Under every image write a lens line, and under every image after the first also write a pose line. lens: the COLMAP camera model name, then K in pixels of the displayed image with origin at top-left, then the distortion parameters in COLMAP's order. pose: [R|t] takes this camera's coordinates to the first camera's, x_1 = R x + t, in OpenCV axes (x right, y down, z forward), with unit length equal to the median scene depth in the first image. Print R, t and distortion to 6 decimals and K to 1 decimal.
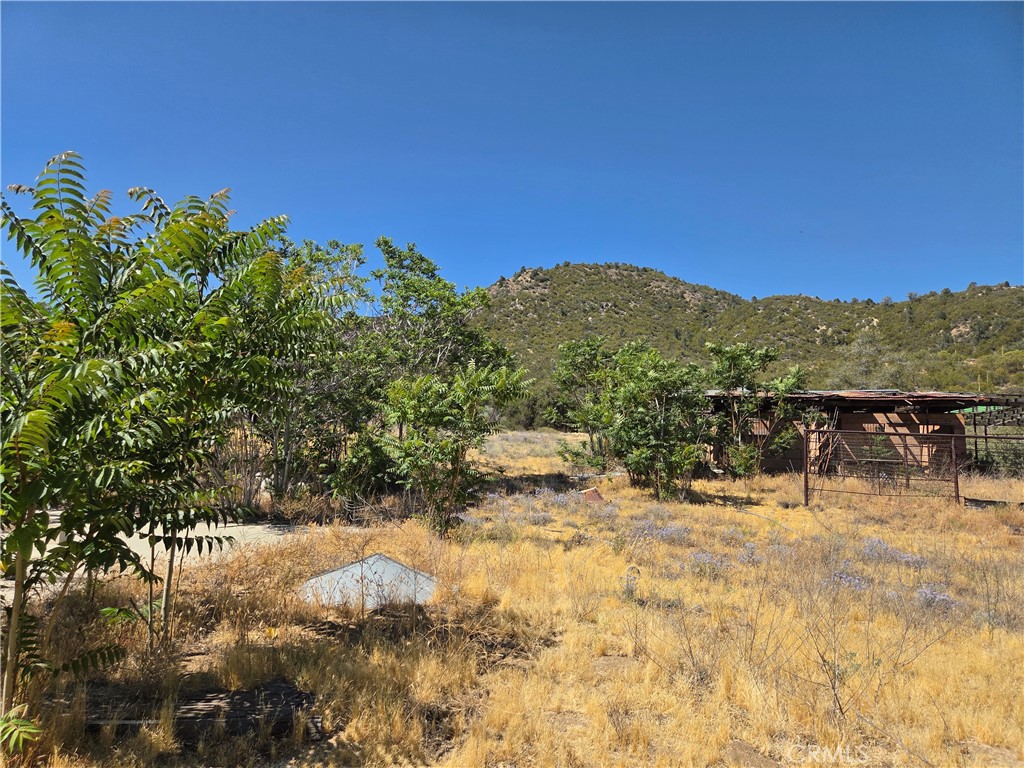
lens RADIAL K [[688.7, 0, 499.1], [0, 688.7, 388.3], [0, 0, 1]] dist [0.068268, -0.054944]
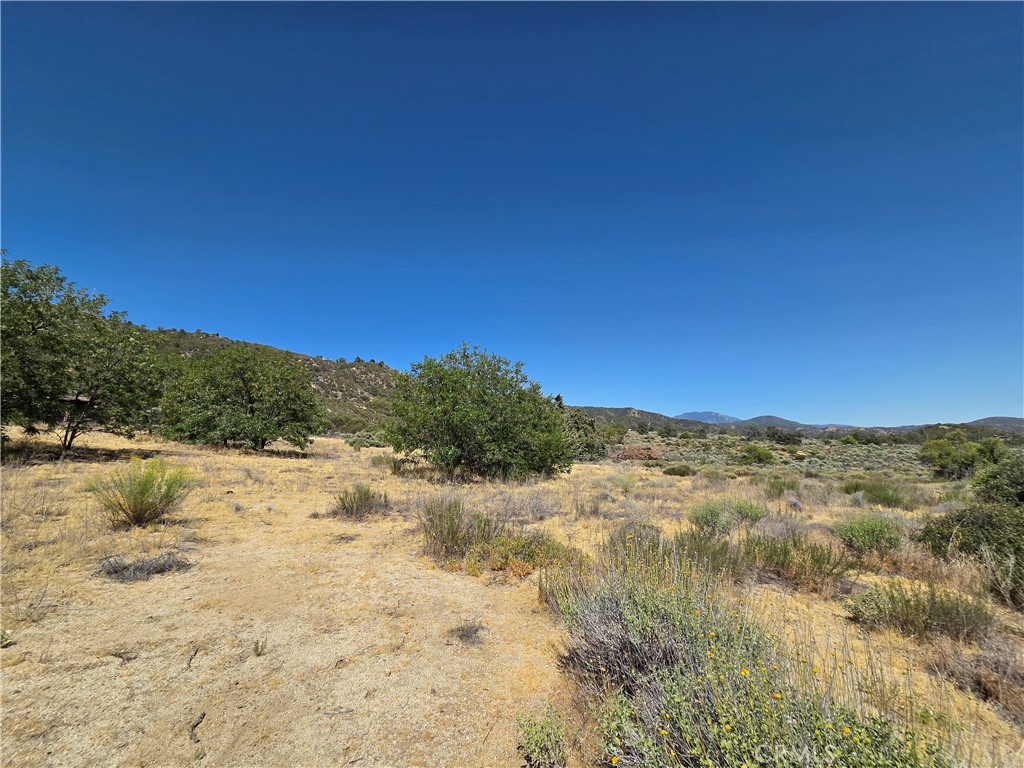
lens RADIAL K [[419.1, 0, 506.2], [0, 419.1, 392.2], [0, 0, 1]] dist [0.001916, 0.000104]
pose [[0.331515, 0.092009, 0.938953, -0.870981], [-0.098094, 0.993201, -0.062691, -0.123493], [-0.938337, -0.071323, 0.338286, -1.914963]]
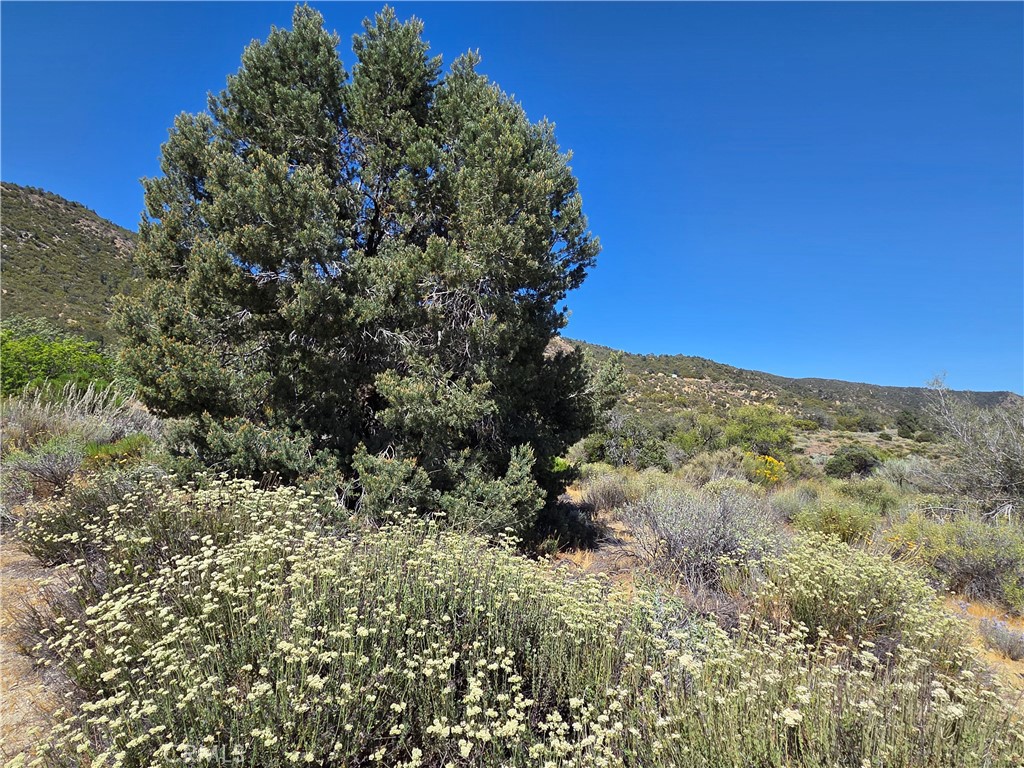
lens RADIAL K [[628.2, 0, 507.6], [0, 628.2, 383.7], [0, 0, 1]] dist [0.000099, 0.000938]
pose [[0.669424, 0.068411, 0.739724, -1.098393], [-0.124556, 0.991991, 0.020978, -0.372318], [-0.732364, -0.106181, 0.672583, -4.465637]]
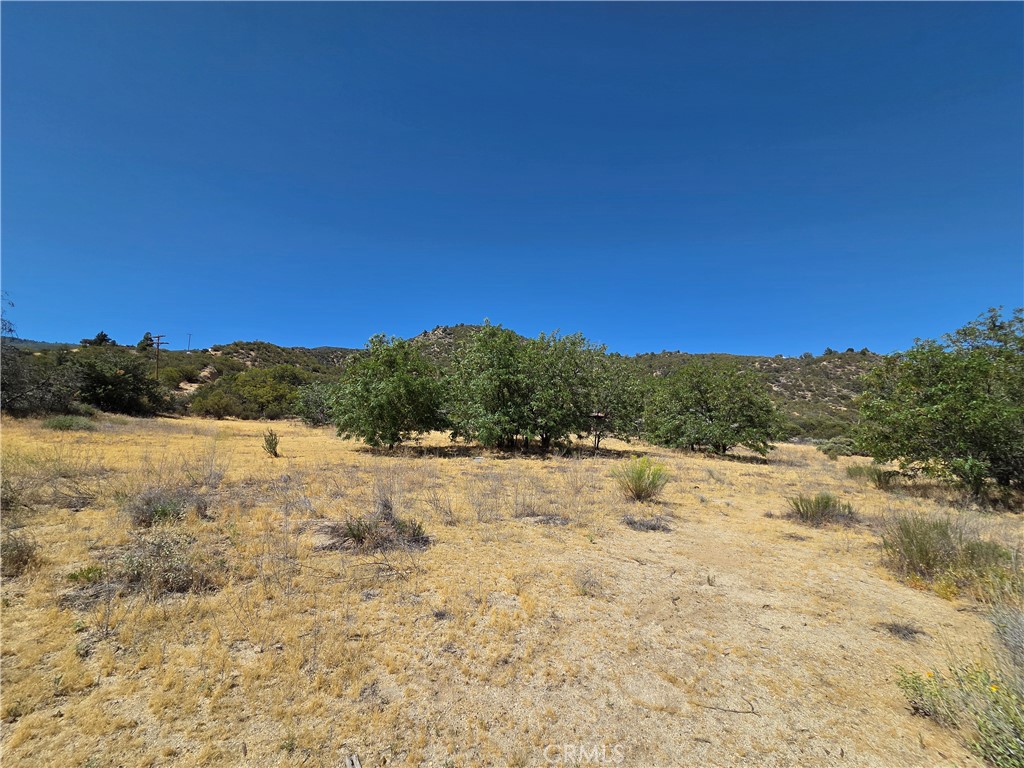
lens RADIAL K [[419.1, 0, 504.9], [0, 419.1, 392.8], [0, 0, 1]] dist [0.001916, 0.000104]
pose [[0.975273, 0.025671, 0.219507, -0.913968], [-0.024656, 0.999669, -0.007362, -0.131010], [-0.219623, 0.001768, 0.975583, -1.988315]]
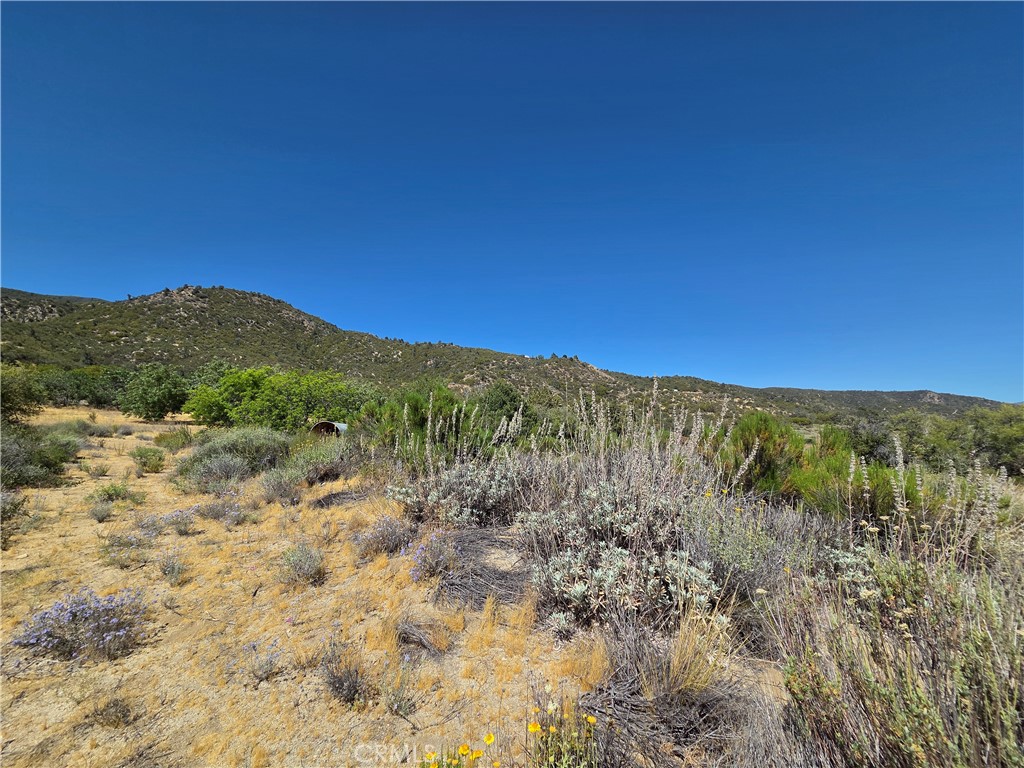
lens RADIAL K [[419.1, 0, 506.8], [0, 419.1, 391.2], [0, 0, 1]] dist [0.001916, 0.000104]
pose [[0.748332, 0.053721, 0.661146, -1.056261], [-0.075993, 0.997096, 0.004996, -0.299673], [-0.658957, -0.053980, 0.750241, -3.757912]]
